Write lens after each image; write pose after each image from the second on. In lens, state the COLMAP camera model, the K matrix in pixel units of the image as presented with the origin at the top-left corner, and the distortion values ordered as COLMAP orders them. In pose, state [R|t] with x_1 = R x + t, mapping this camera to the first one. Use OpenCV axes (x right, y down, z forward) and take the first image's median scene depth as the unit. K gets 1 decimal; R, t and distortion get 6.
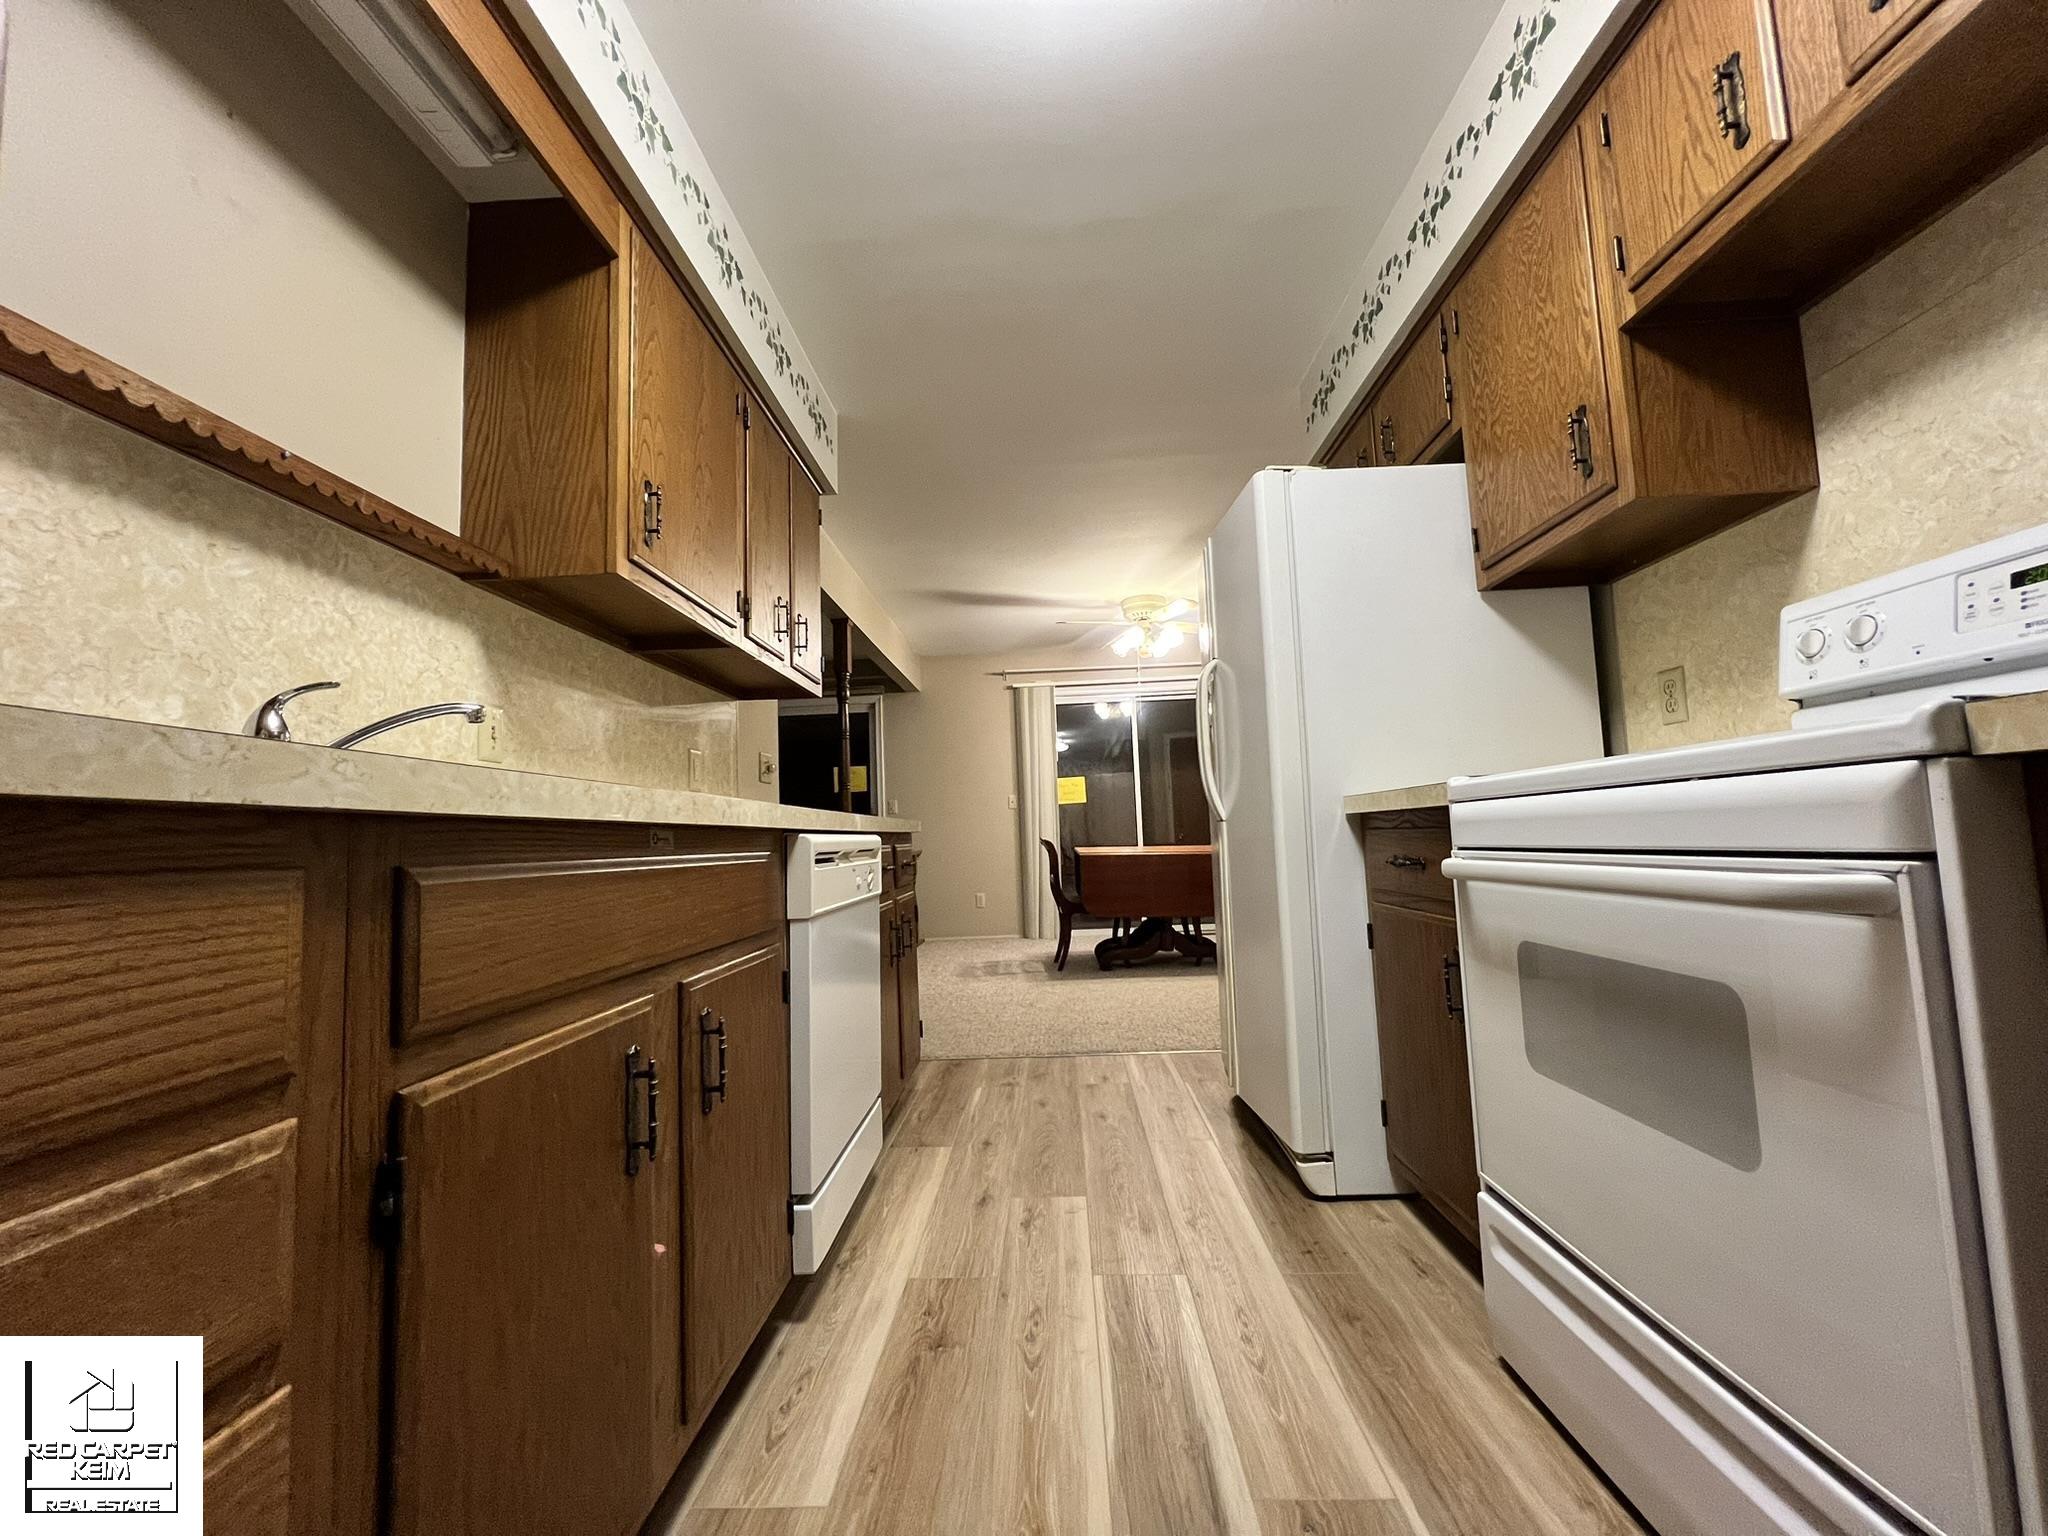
lens RADIAL K [[815.8, 0, 1022.0], [0, 815.8, 775.6], [0, 0, 1]] dist [-0.001769, 0.000223]
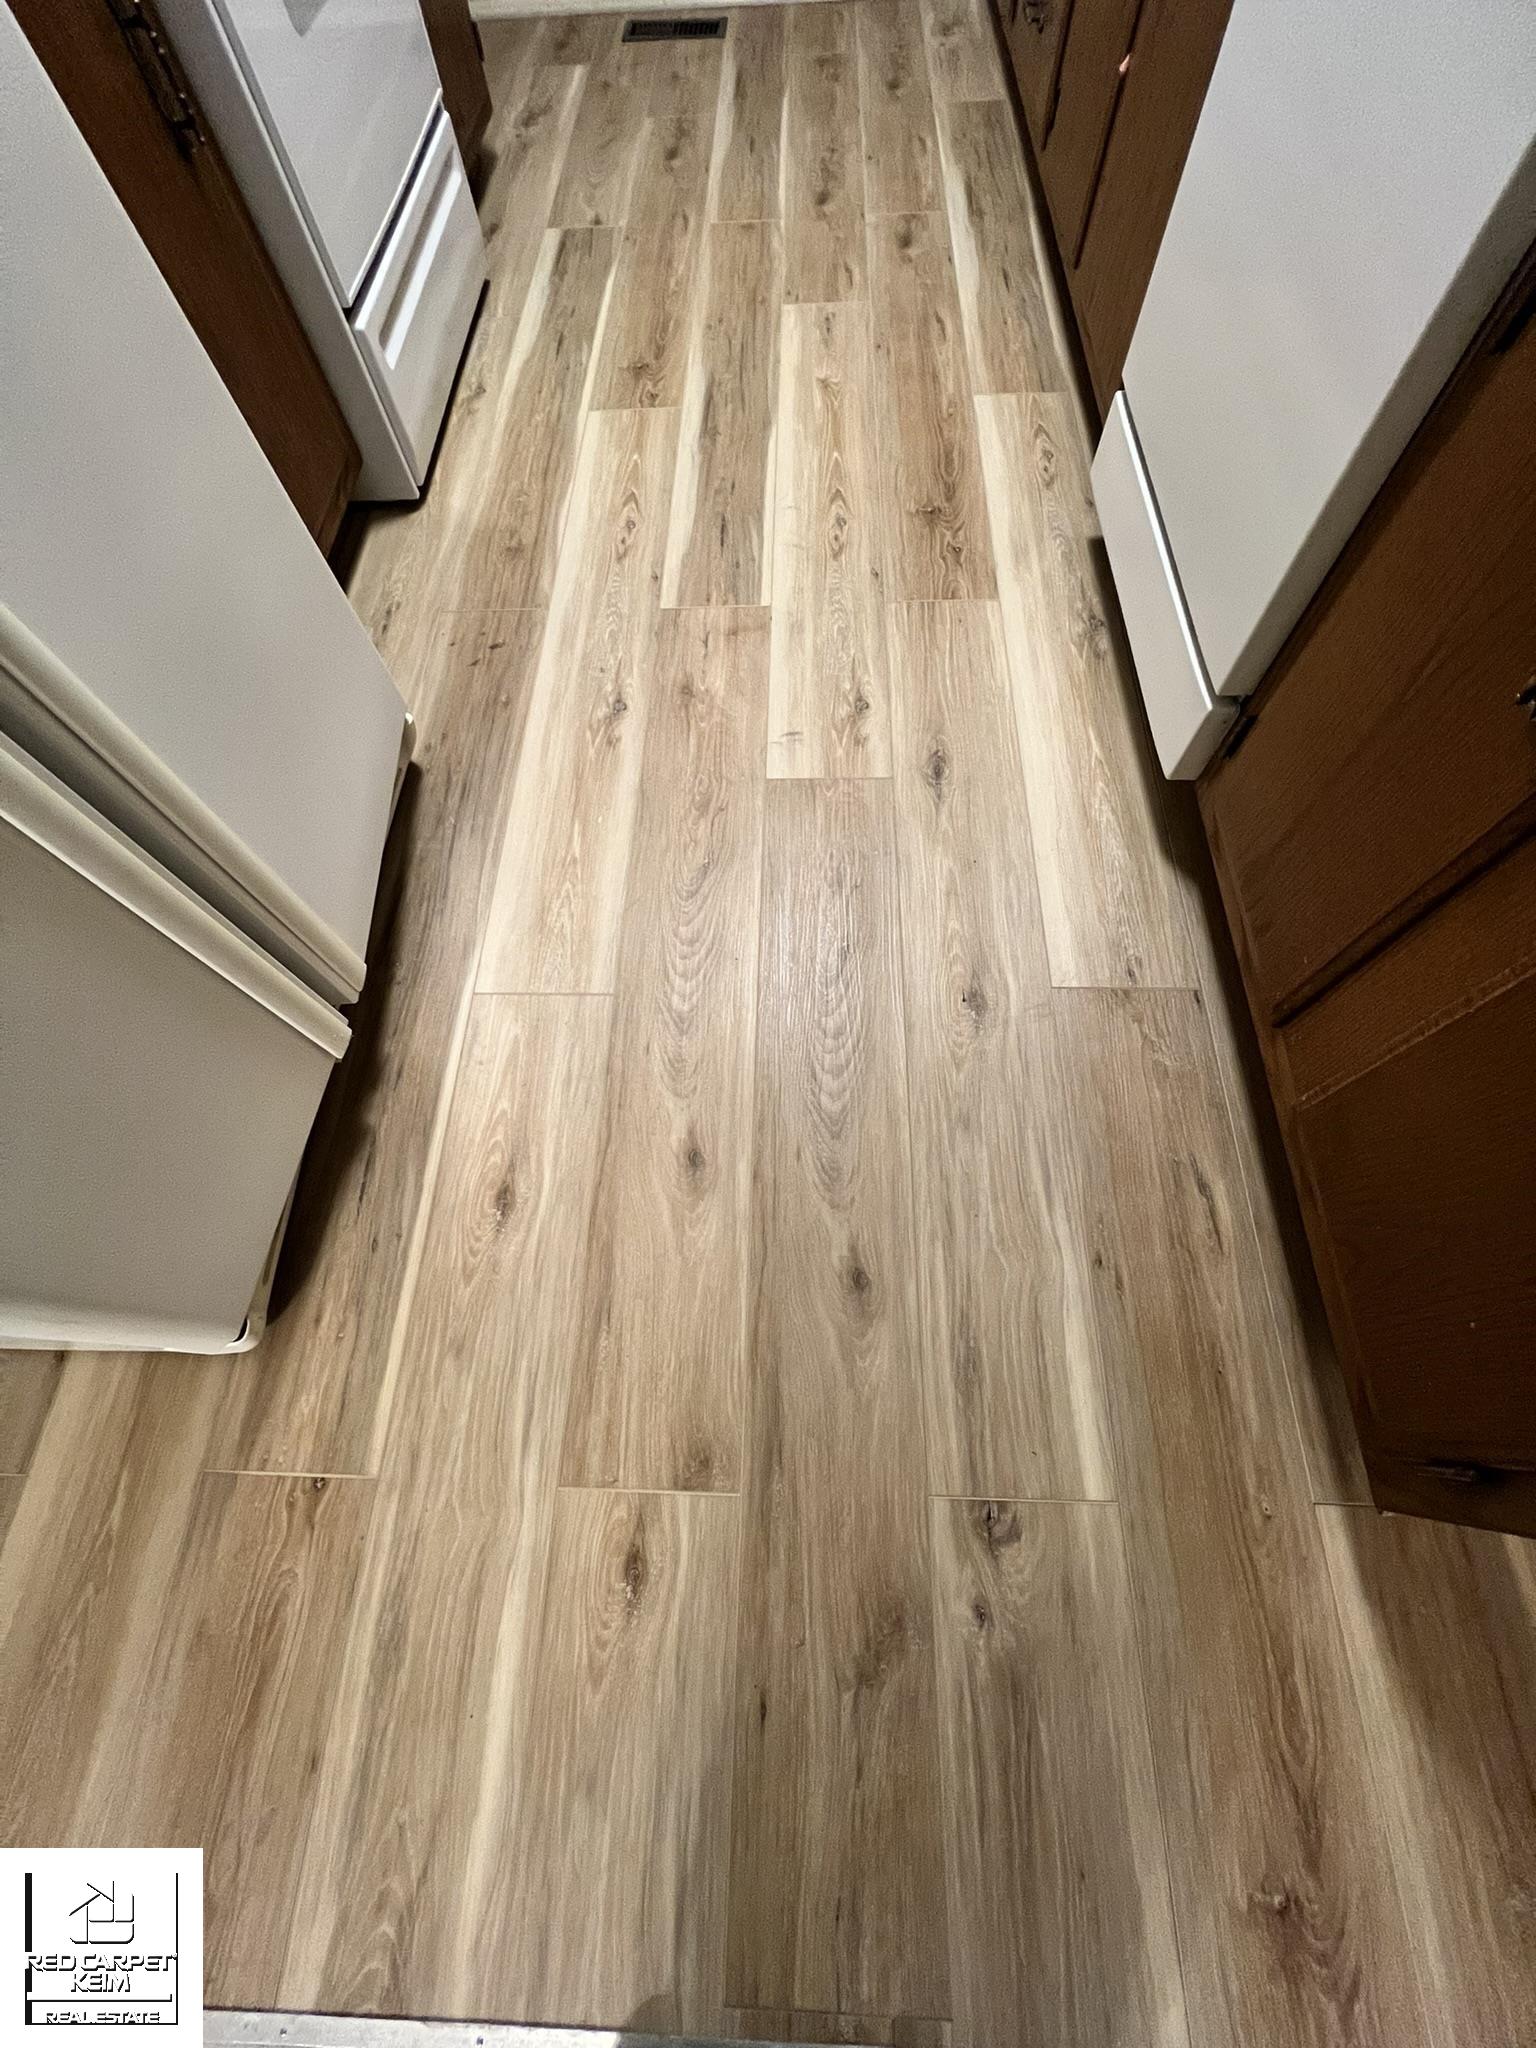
lens RADIAL K [[815.8, 0, 768.0], [0, 815.8, 1024.0], [0, 0, 1]] dist [-0.001769, 0.000223]
pose [[-0.996936, 0.049129, 0.060876, 0.057231], [0.077087, 0.484572, 0.871348, 0.092203], [0.013310, 0.873371, -0.486874, 1.670146]]
